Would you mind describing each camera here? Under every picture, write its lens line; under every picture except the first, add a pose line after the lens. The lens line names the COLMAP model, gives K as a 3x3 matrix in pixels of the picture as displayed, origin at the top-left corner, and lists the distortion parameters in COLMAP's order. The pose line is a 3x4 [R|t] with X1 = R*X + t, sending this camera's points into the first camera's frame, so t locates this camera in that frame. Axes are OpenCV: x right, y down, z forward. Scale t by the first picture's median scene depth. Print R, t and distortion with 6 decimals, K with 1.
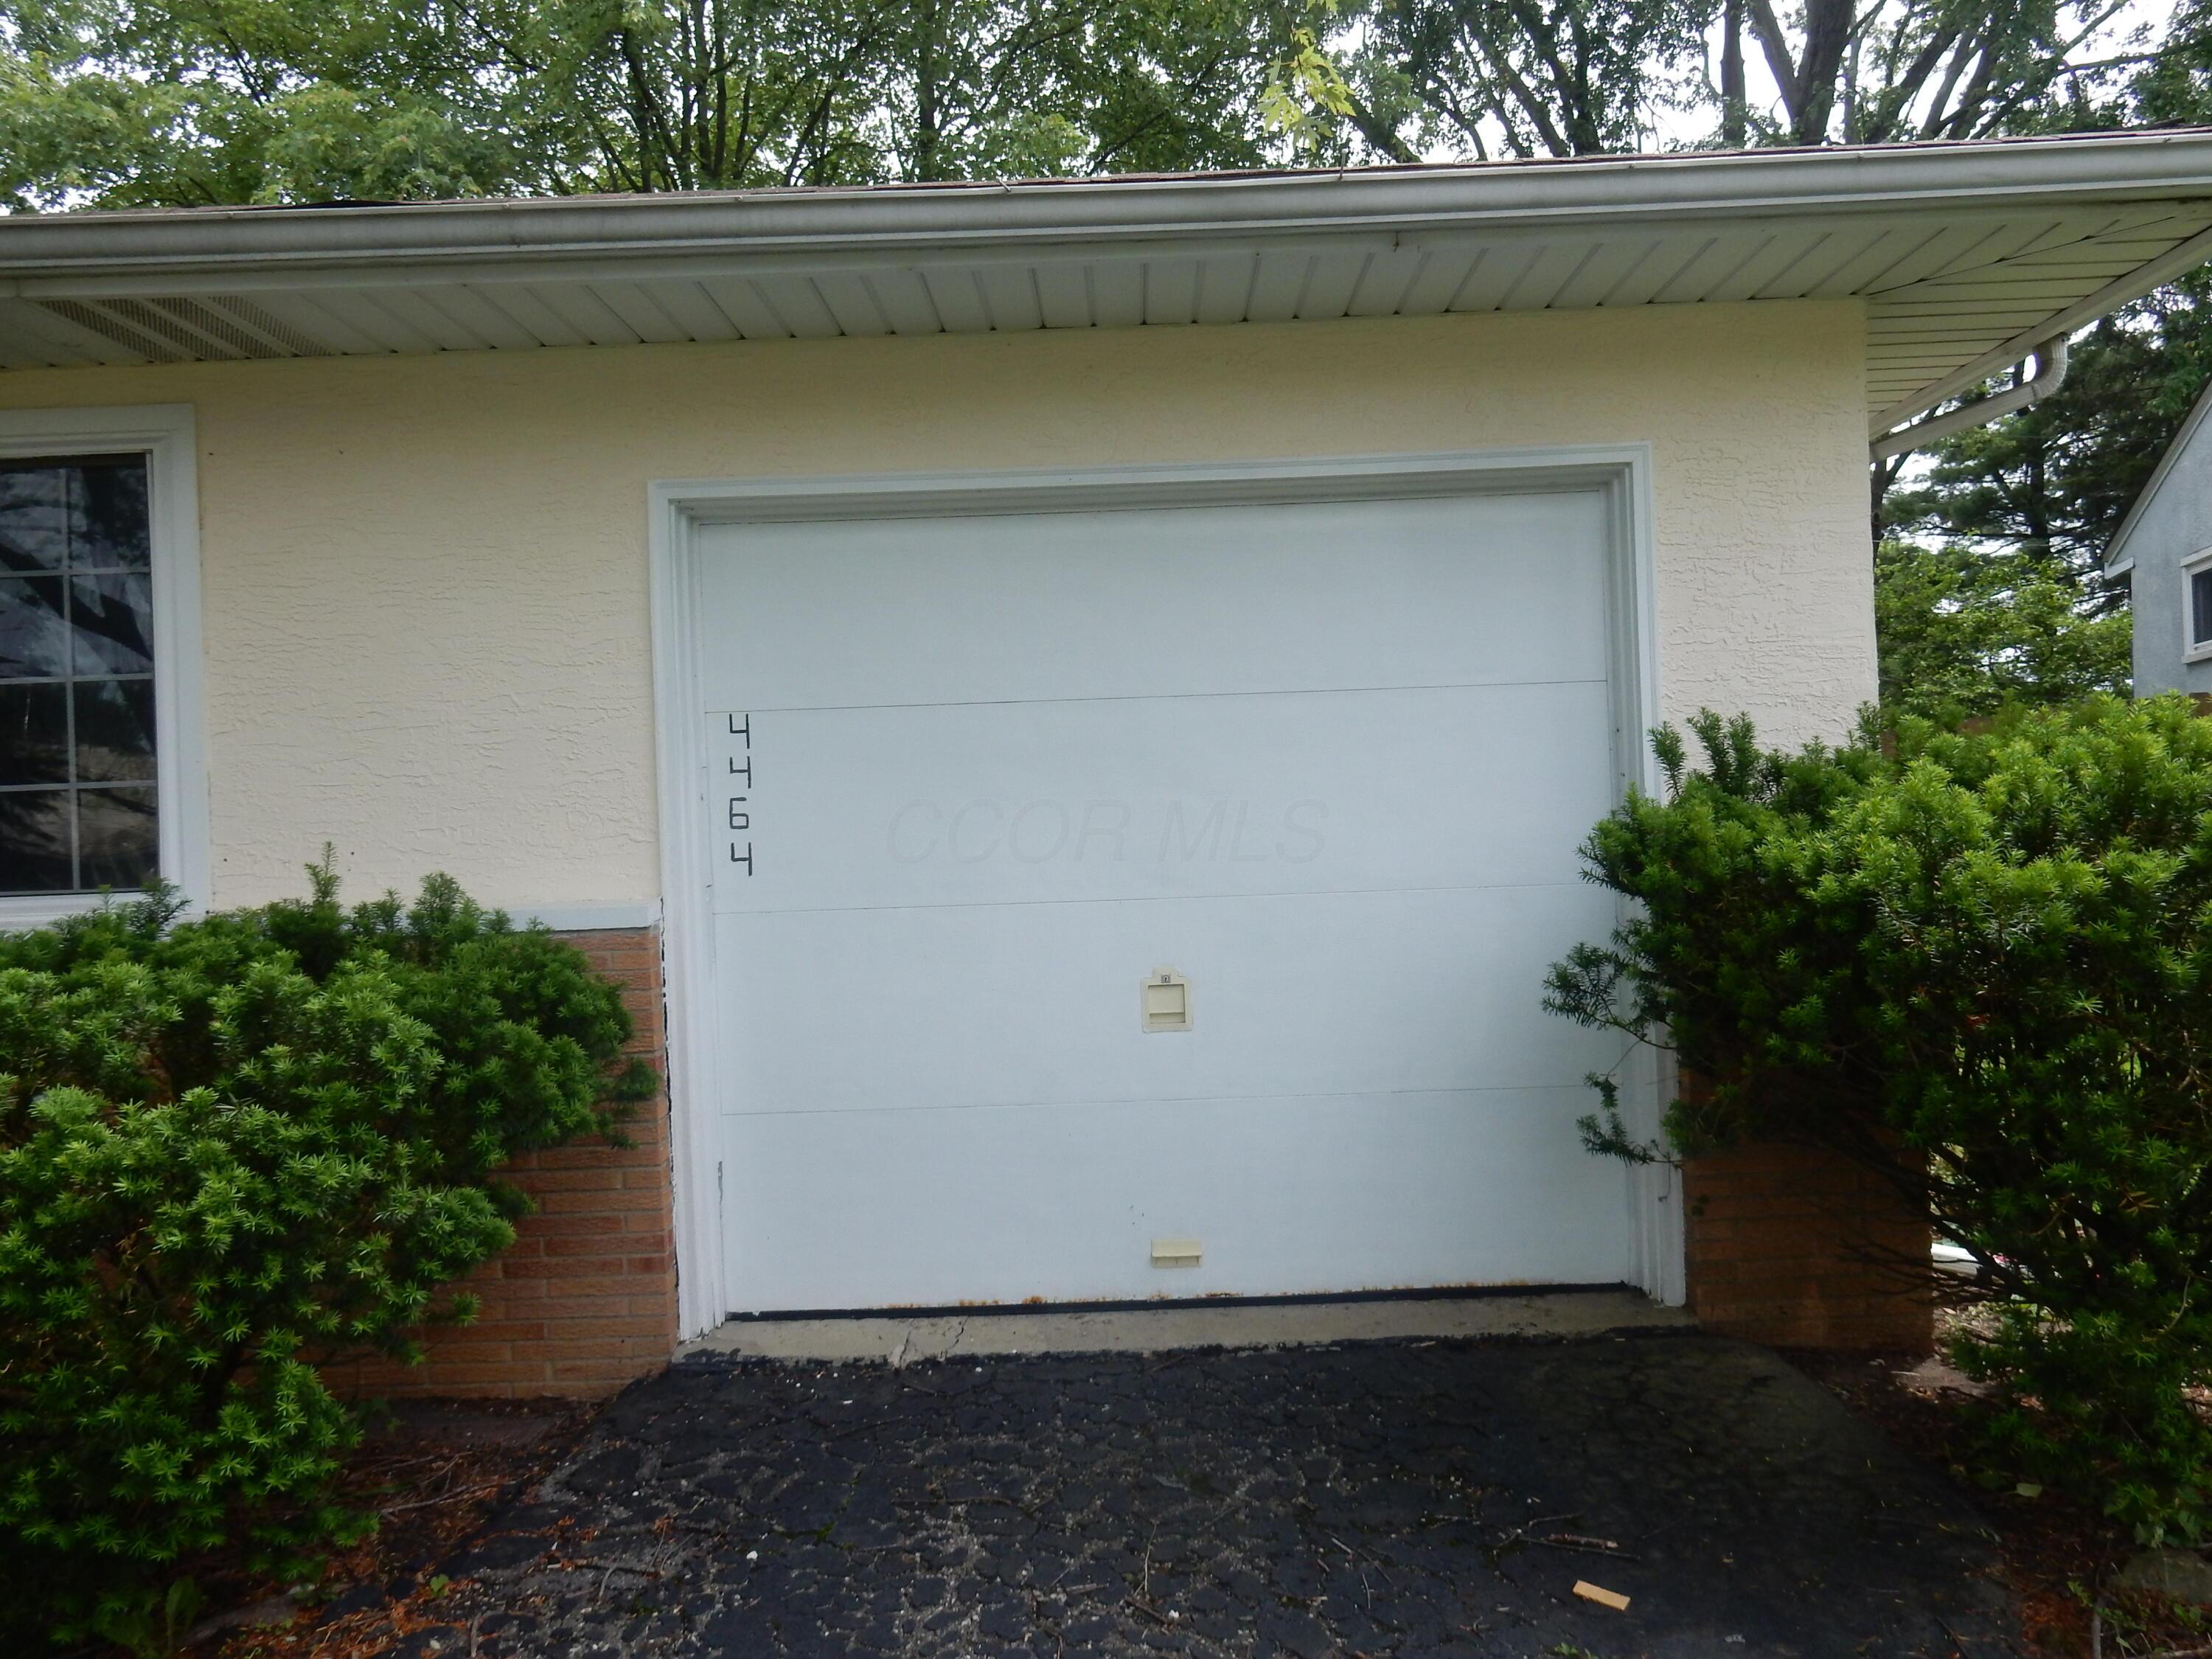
lens RADIAL K [[1618.4, 0, 1106.0], [0, 1618.4, 829.5], [0, 0, 1]] dist [-0.008677, 0.006655]
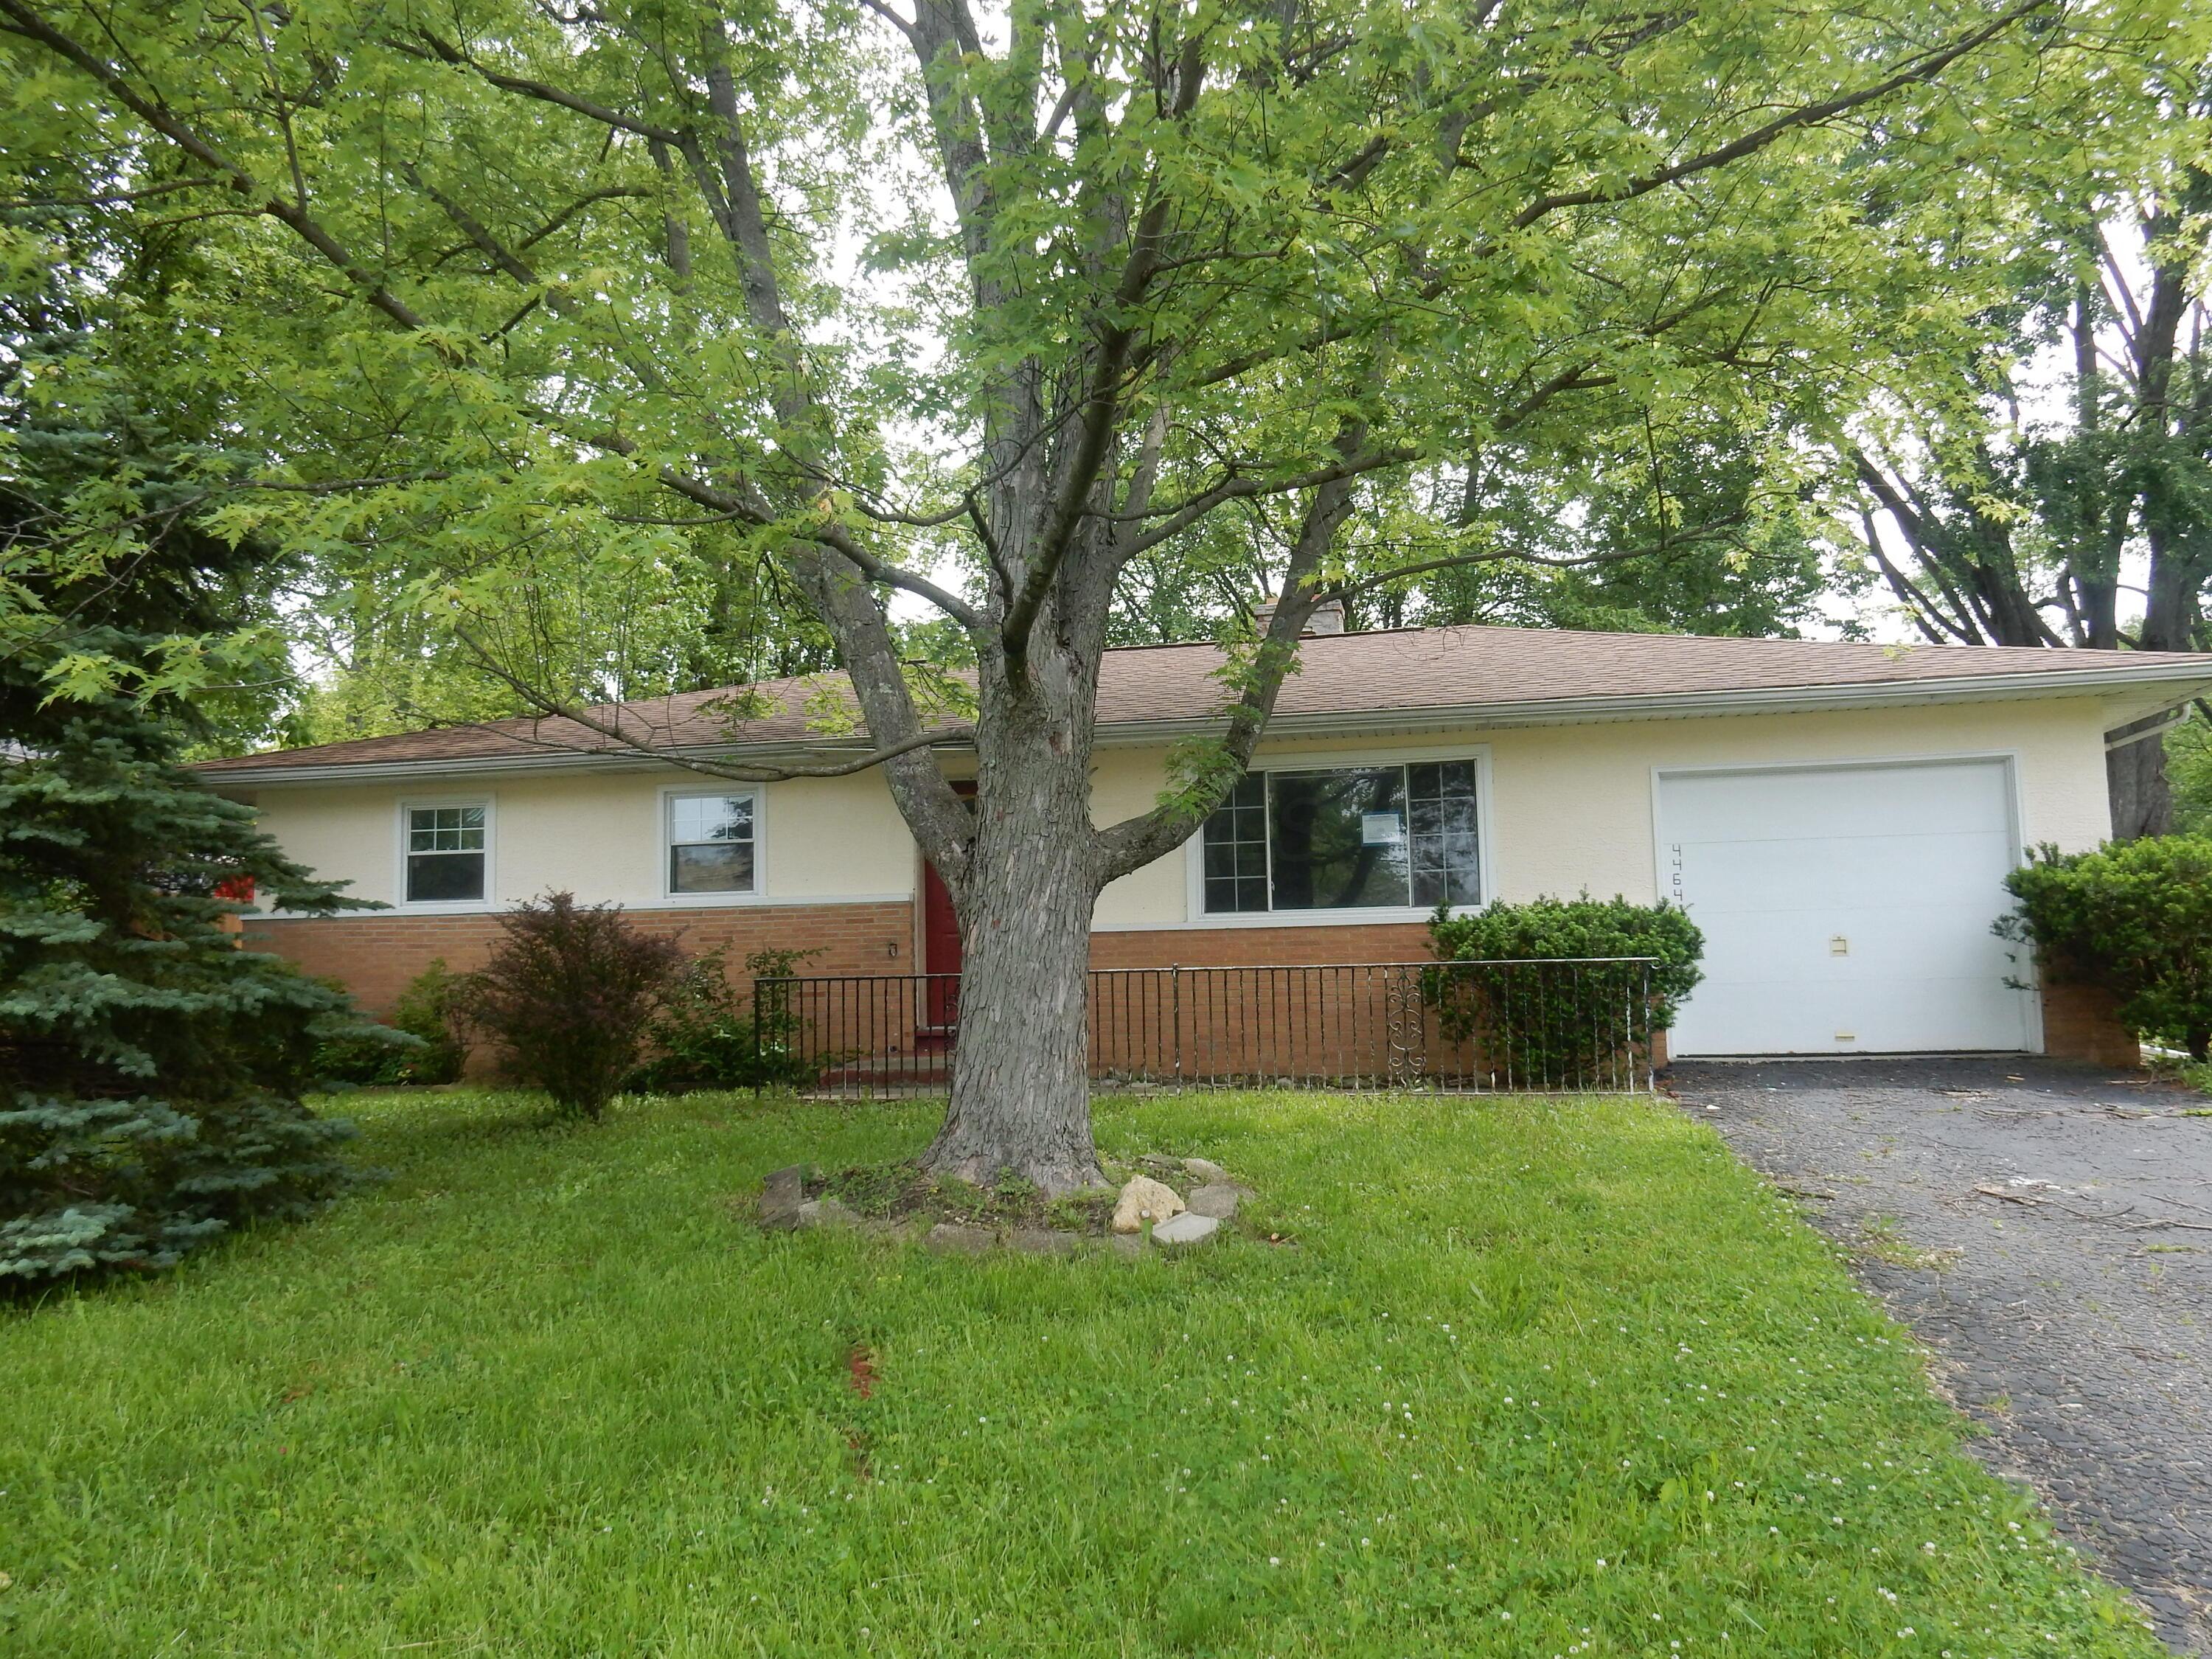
lens RADIAL K [[1612.1, 0, 1106.0], [0, 1612.1, 829.5], [0, 0, 1]] dist [0.024260, -0.037662]
pose [[0.980031, -0.006371, -0.198741, -0.805860], [-0.011039, 0.996202, -0.086368, 0.199786], [0.198537, 0.086837, 0.976239, -2.490625]]
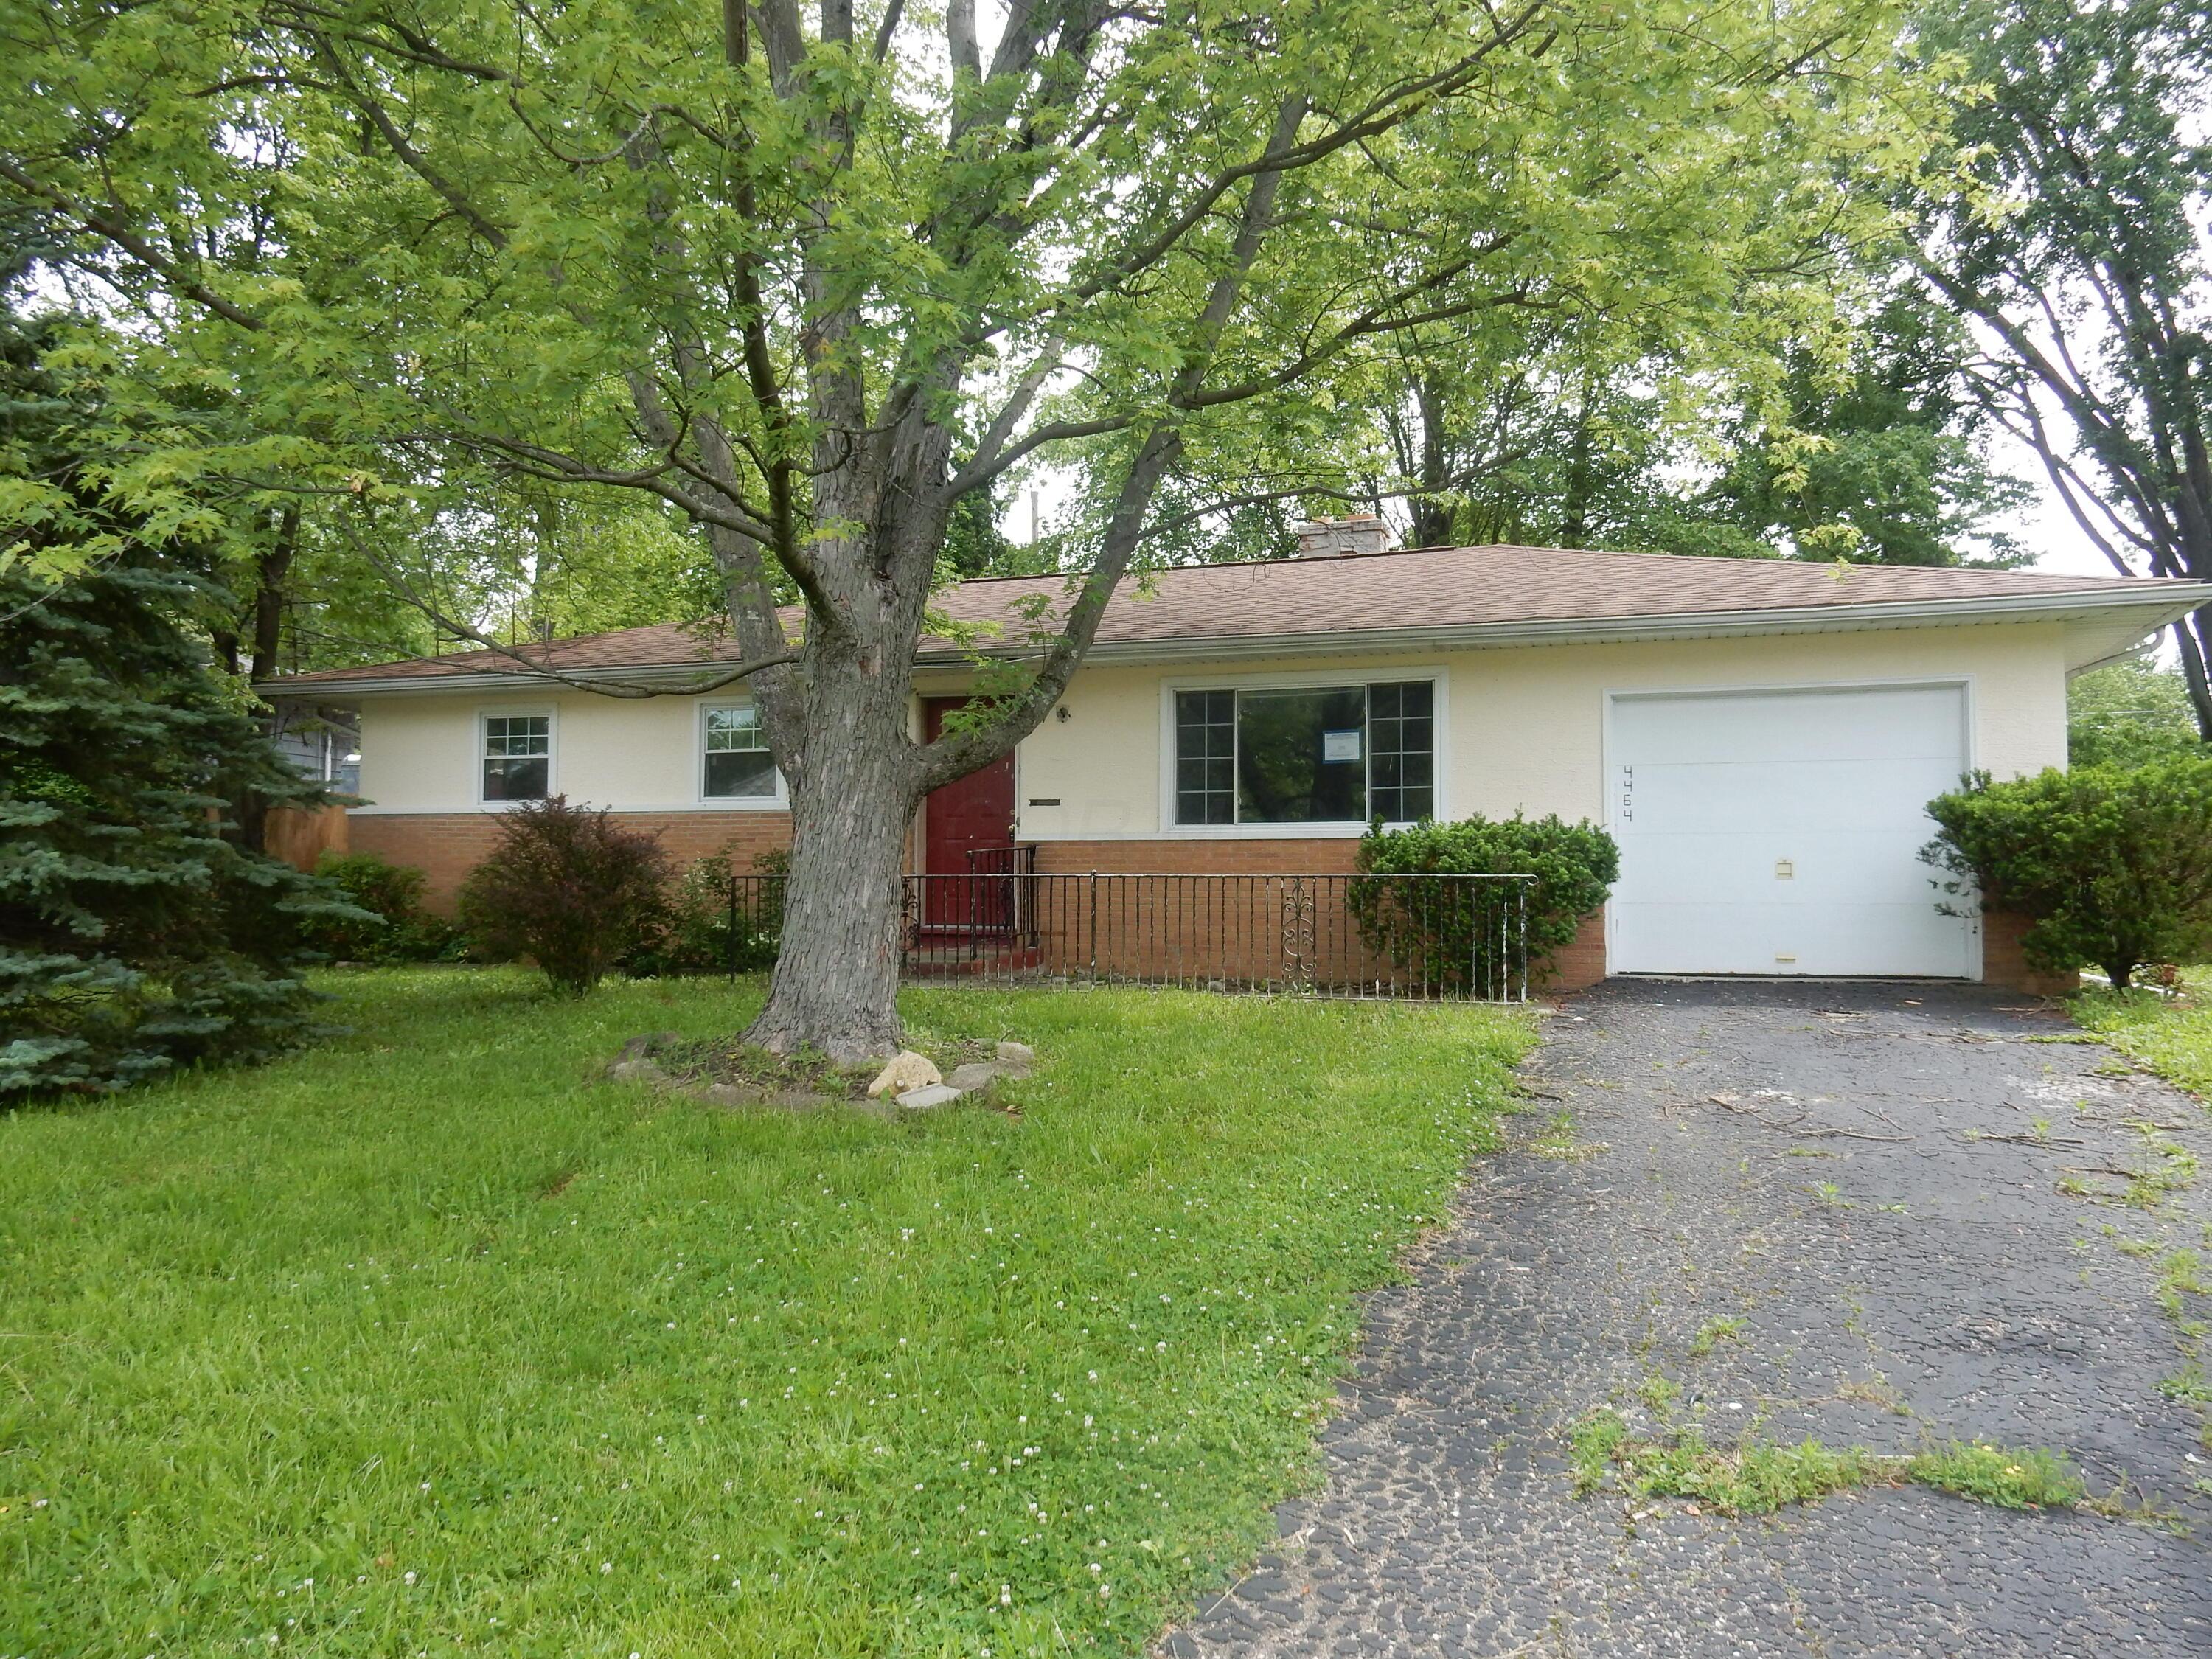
lens RADIAL K [[1612.1, 0, 1106.0], [0, 1612.1, 829.5], [0, 0, 1]] dist [0.024260, -0.037662]
pose [[0.944392, 0.024340, -0.327920, -0.195033], [-0.035658, 0.998956, -0.028544, 0.197958], [0.326883, 0.038650, 0.944274, -2.553162]]
